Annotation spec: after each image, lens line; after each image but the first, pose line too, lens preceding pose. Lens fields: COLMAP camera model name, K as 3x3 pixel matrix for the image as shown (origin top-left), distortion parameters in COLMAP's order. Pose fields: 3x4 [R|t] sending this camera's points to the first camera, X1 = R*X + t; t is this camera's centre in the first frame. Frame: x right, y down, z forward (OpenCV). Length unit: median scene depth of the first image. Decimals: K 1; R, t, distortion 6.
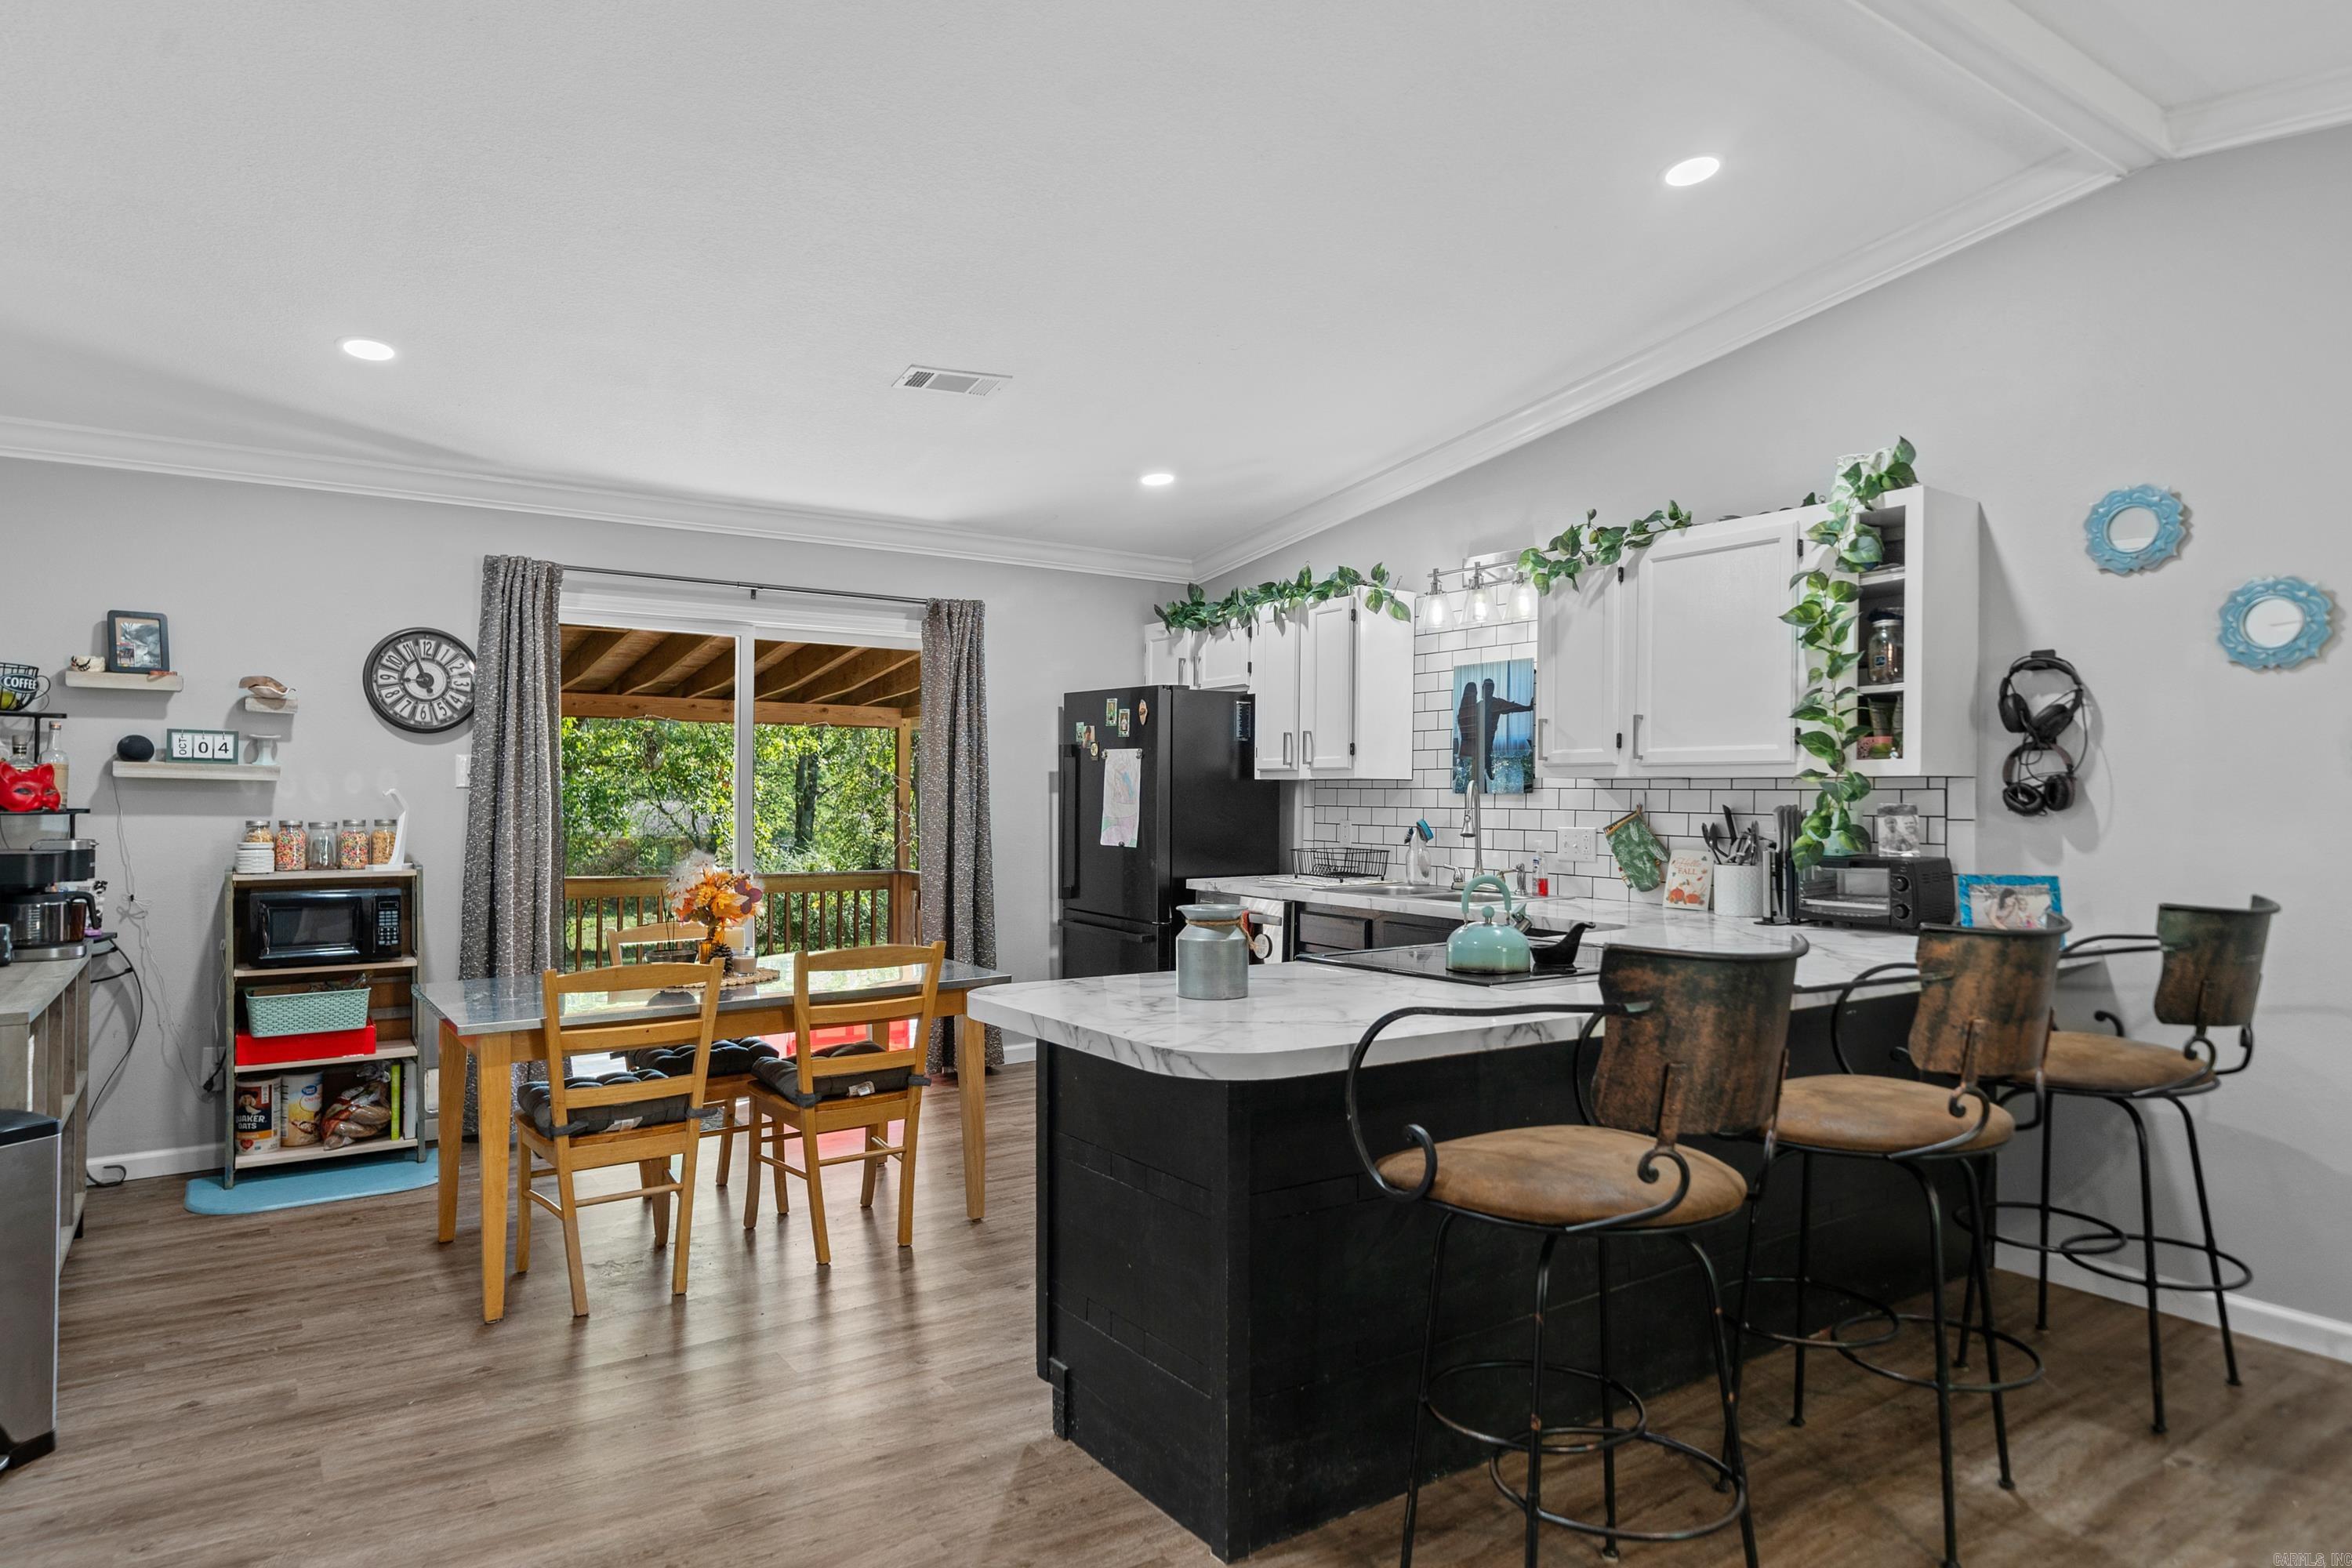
lens RADIAL K [[1387.3, 0, 1172.2], [0, 1387.3, 789.3], [0, 0, 1]] dist [0.005166, 0.006721]
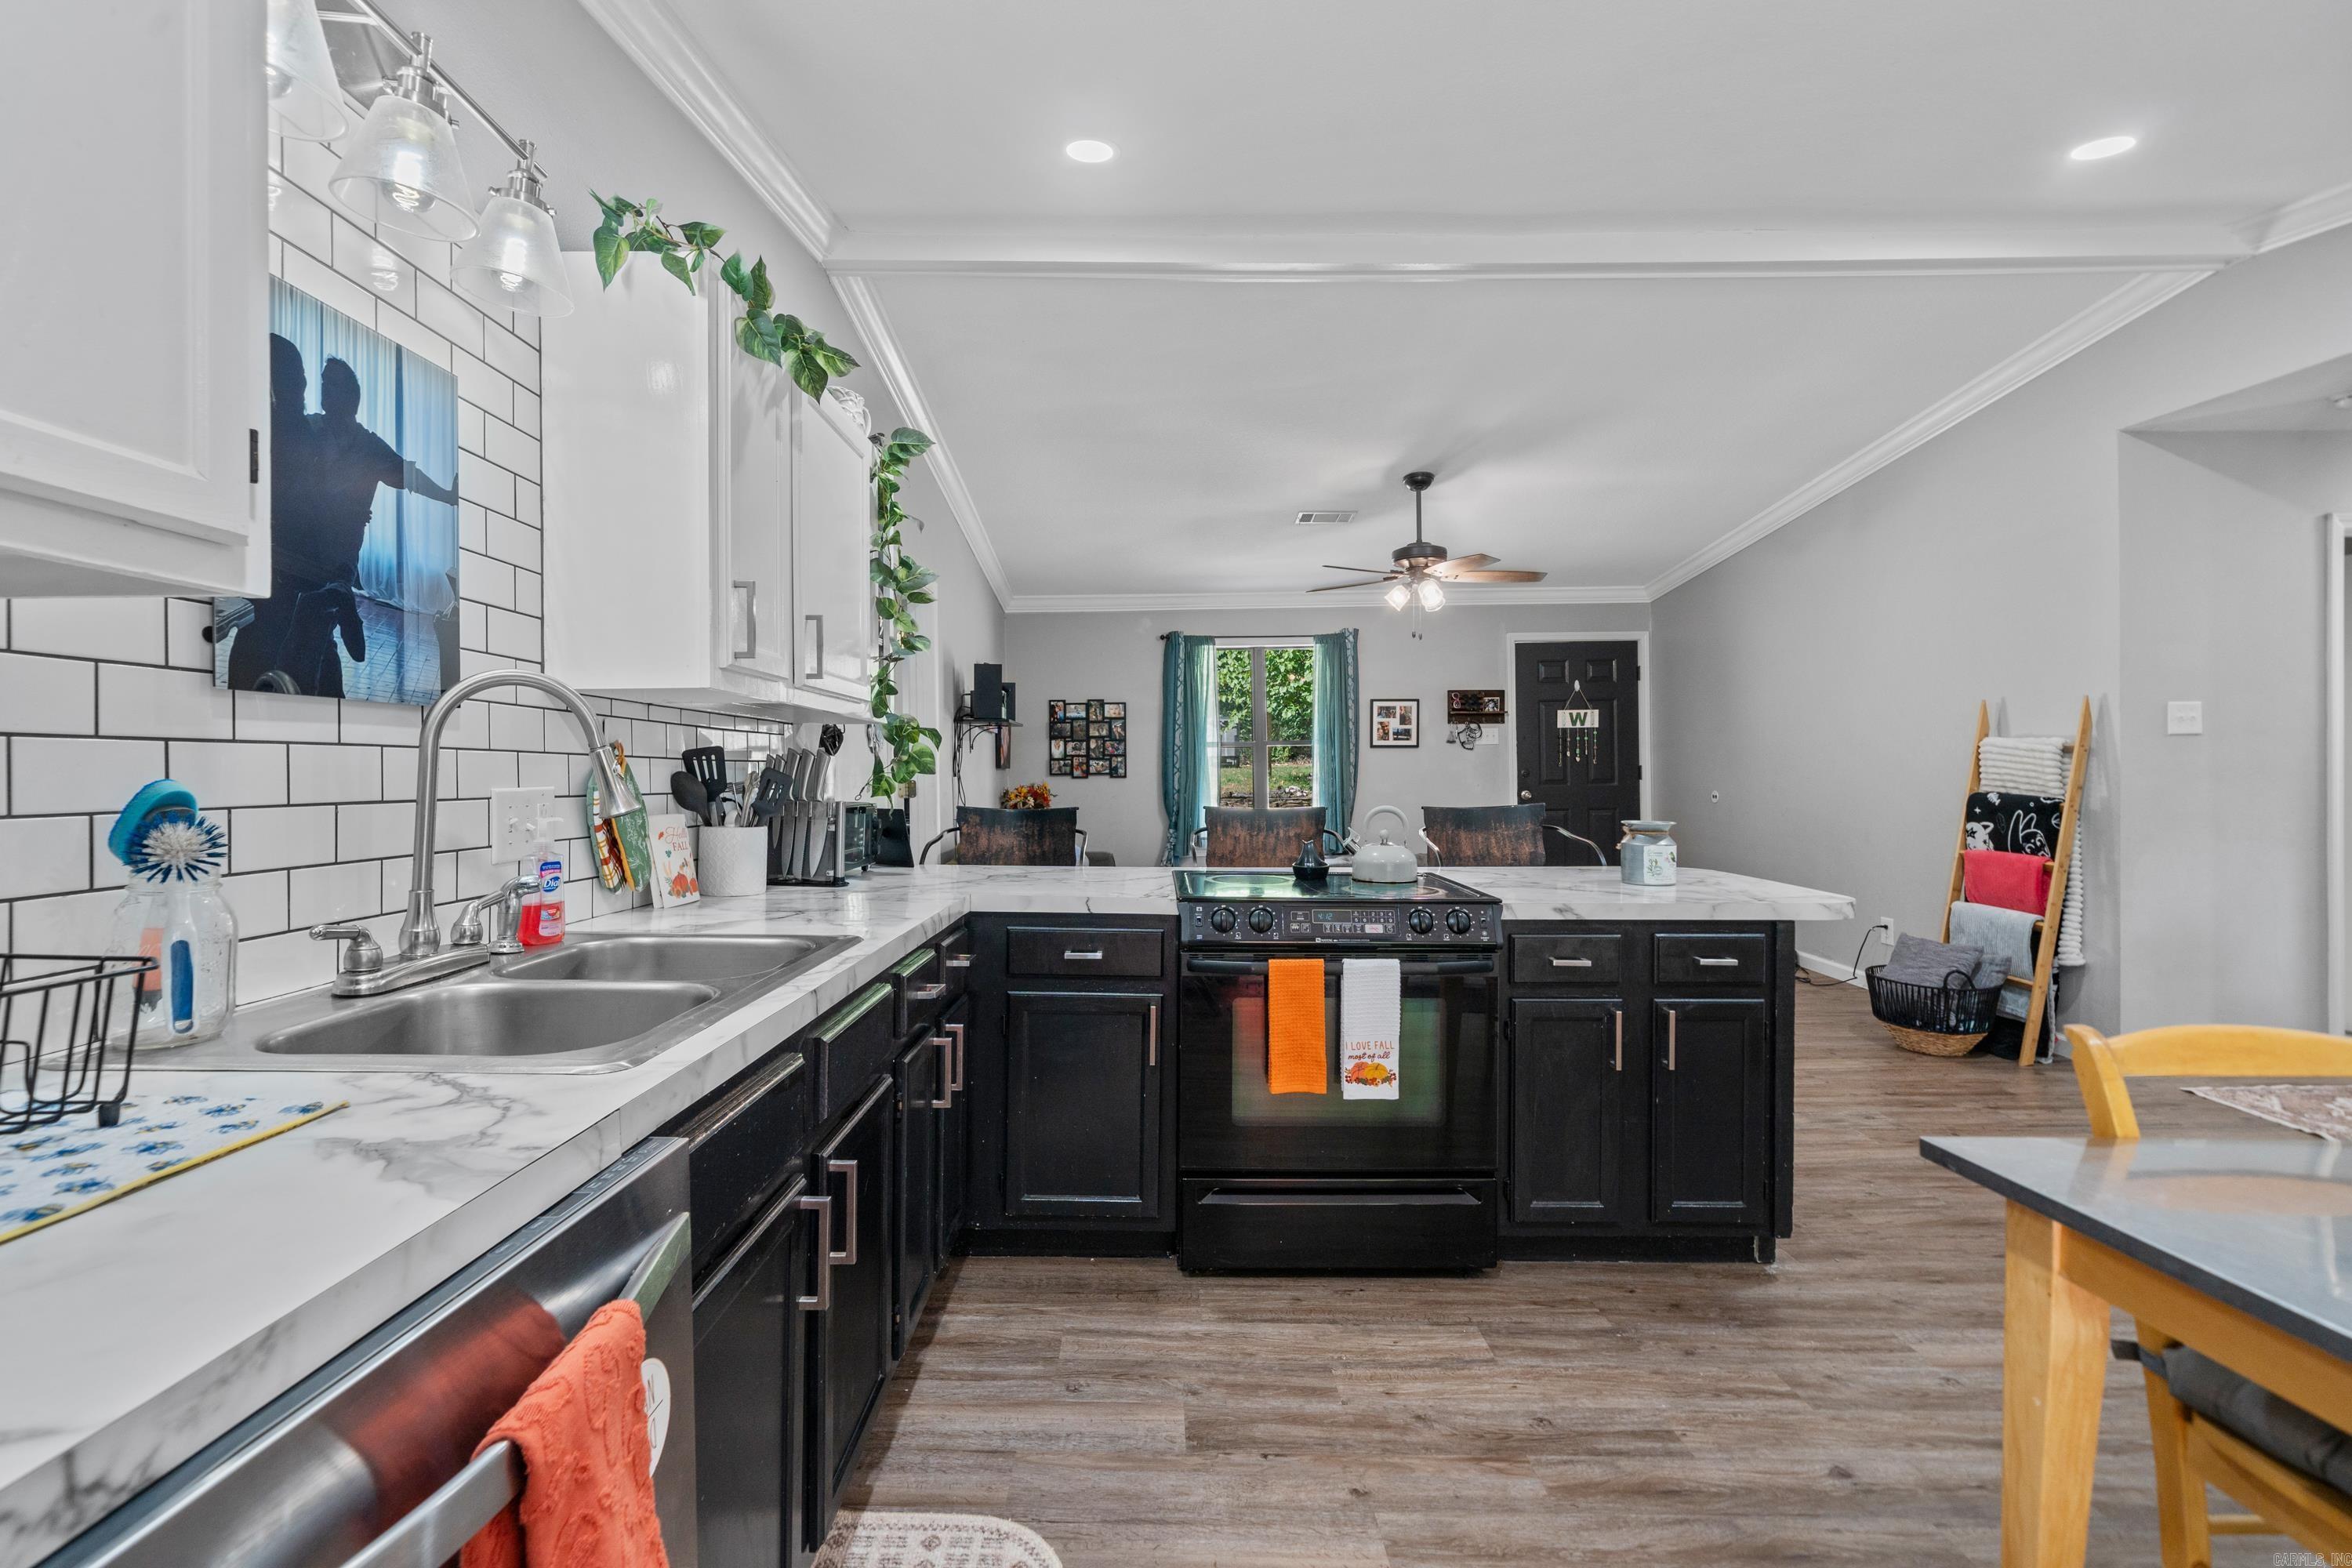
lens RADIAL K [[1042.6, 0, 1142.8], [0, 1042.6, 779.0], [0, 0, 1]] dist [0.004093, 0.001053]
pose [[-0.819065, -0.012225, 0.573570, -0.094549], [-0.009472, 0.999925, 0.007786, 0.021749], [-0.573622, 0.000945, -0.819119, 1.269354]]
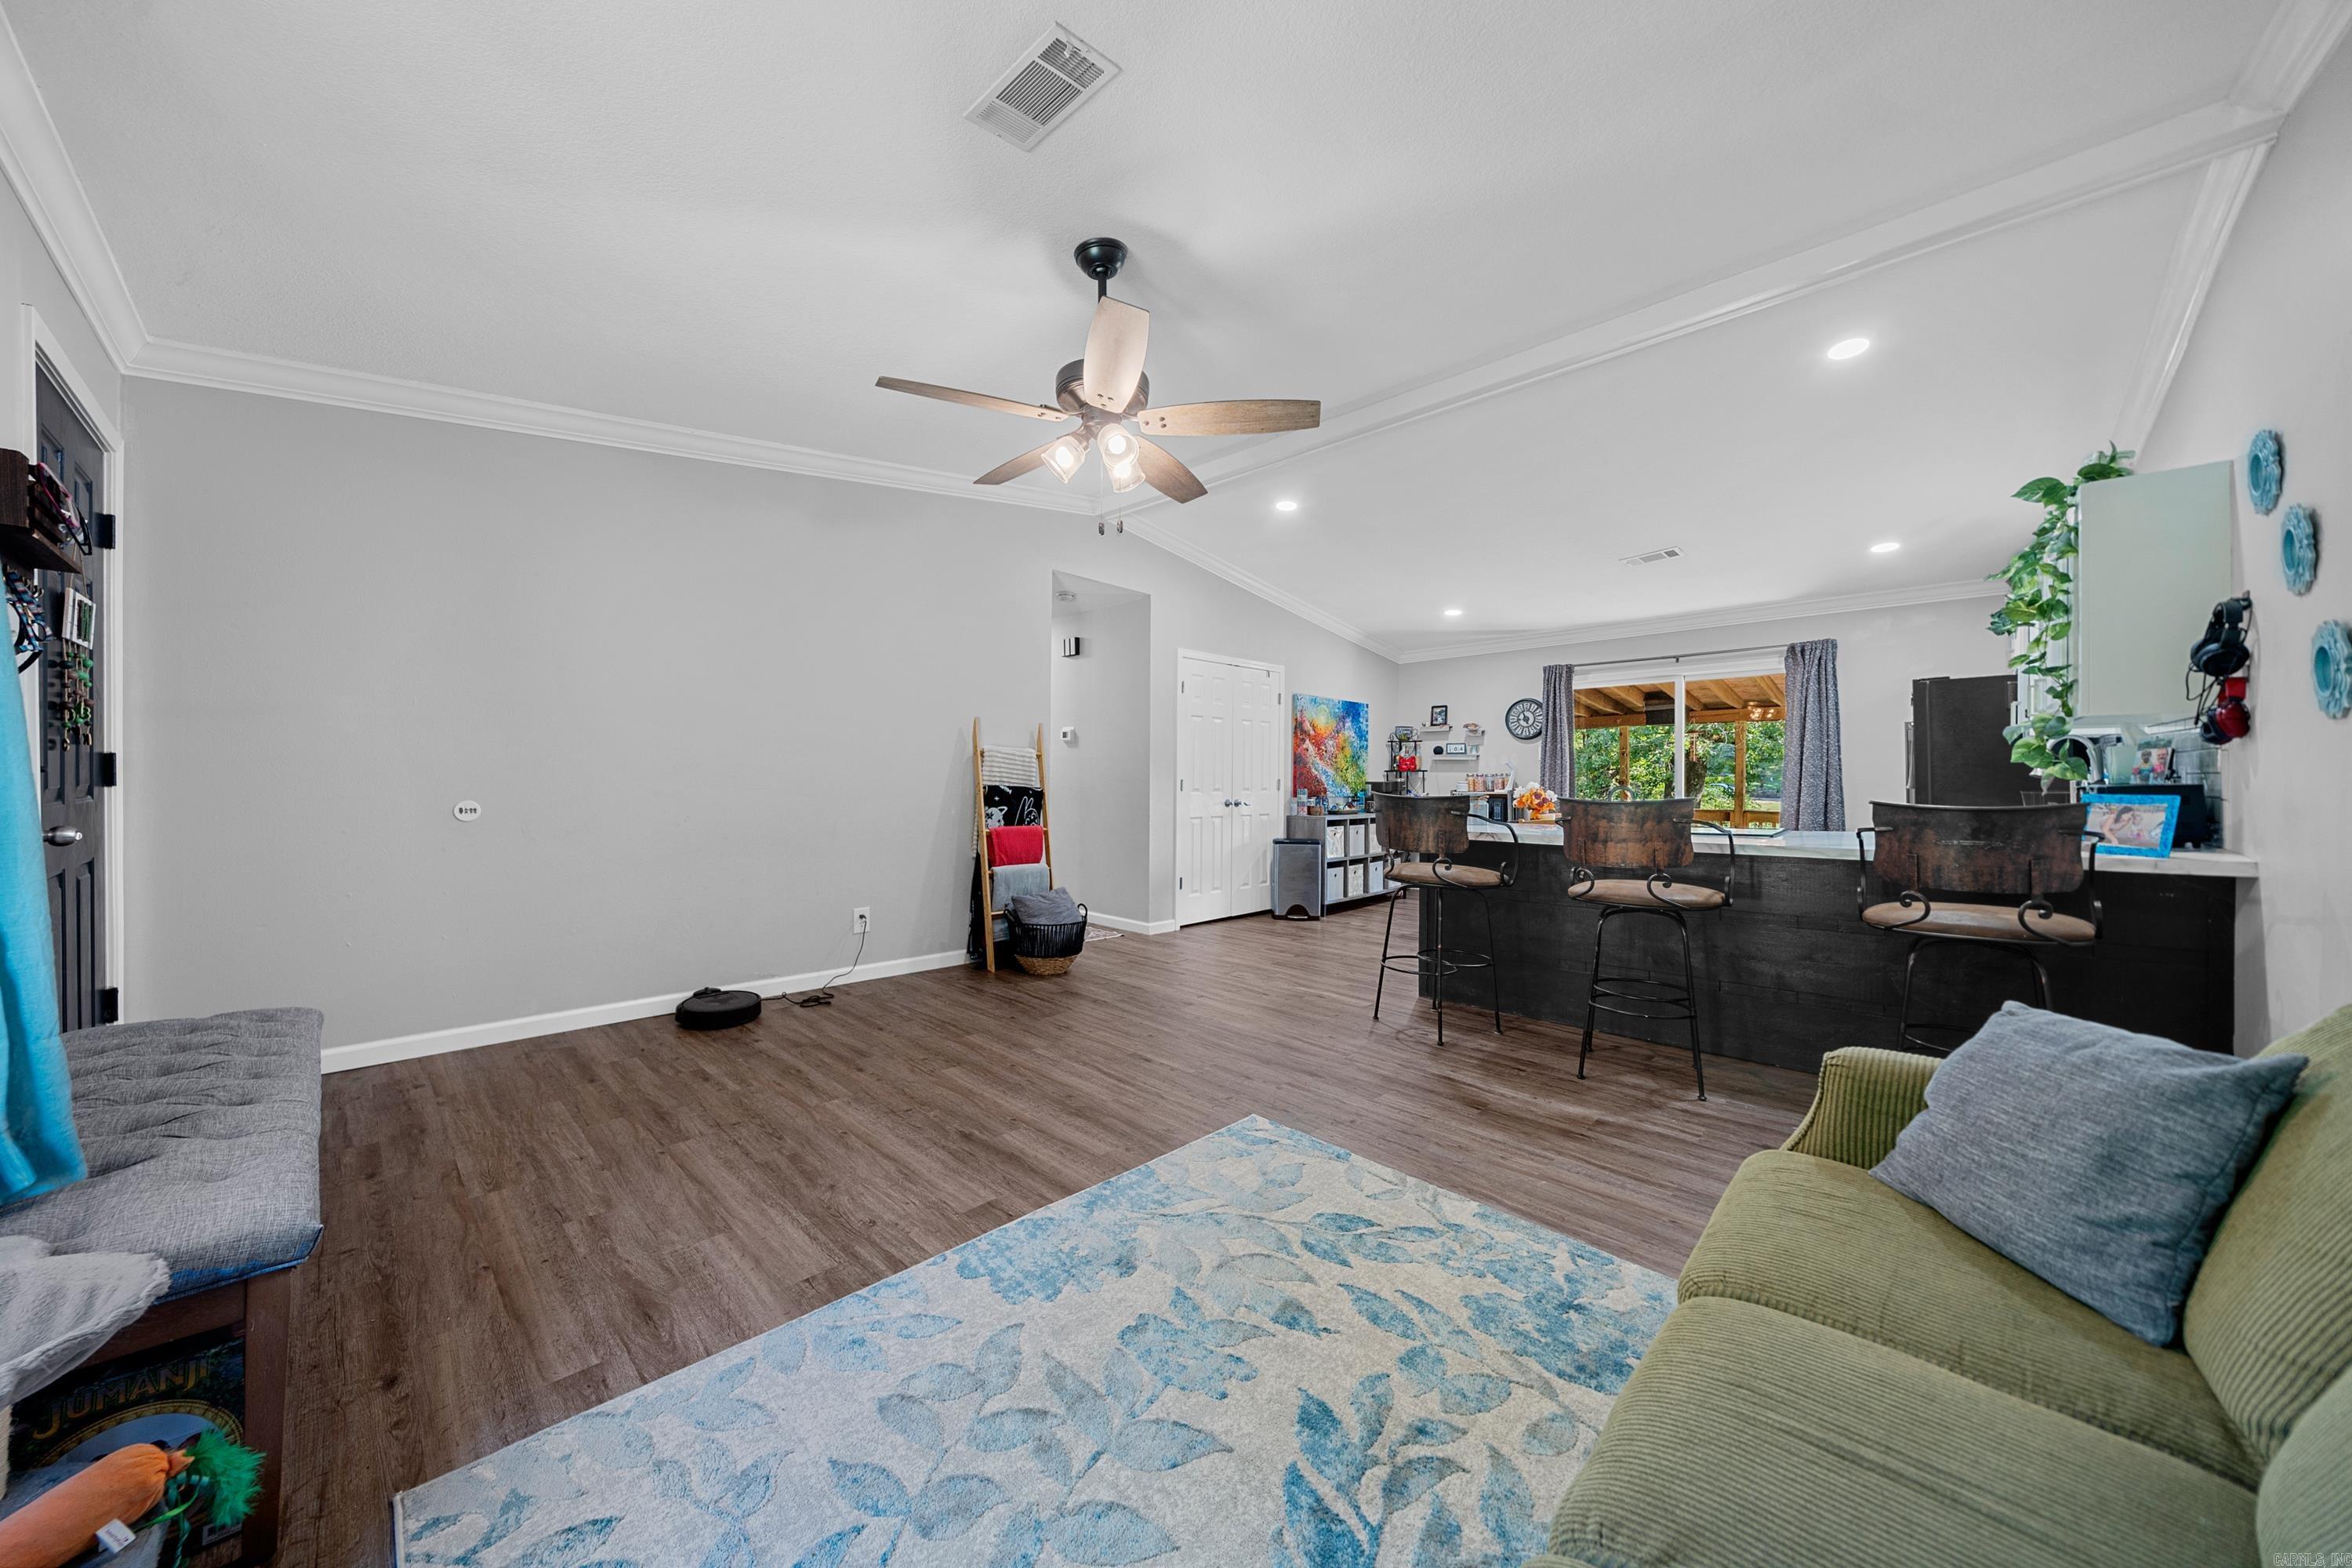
lens RADIAL K [[815.2, 0, 1145.9], [0, 815.2, 780.2], [0, 0, 1]] dist [-0.005761, -0.000008]
pose [[0.183396, -0.004037, -0.983031, 0.882735], [0.011110, 0.999936, -0.002033, 0.032015], [0.982976, -0.010548, 0.183430, 0.030144]]
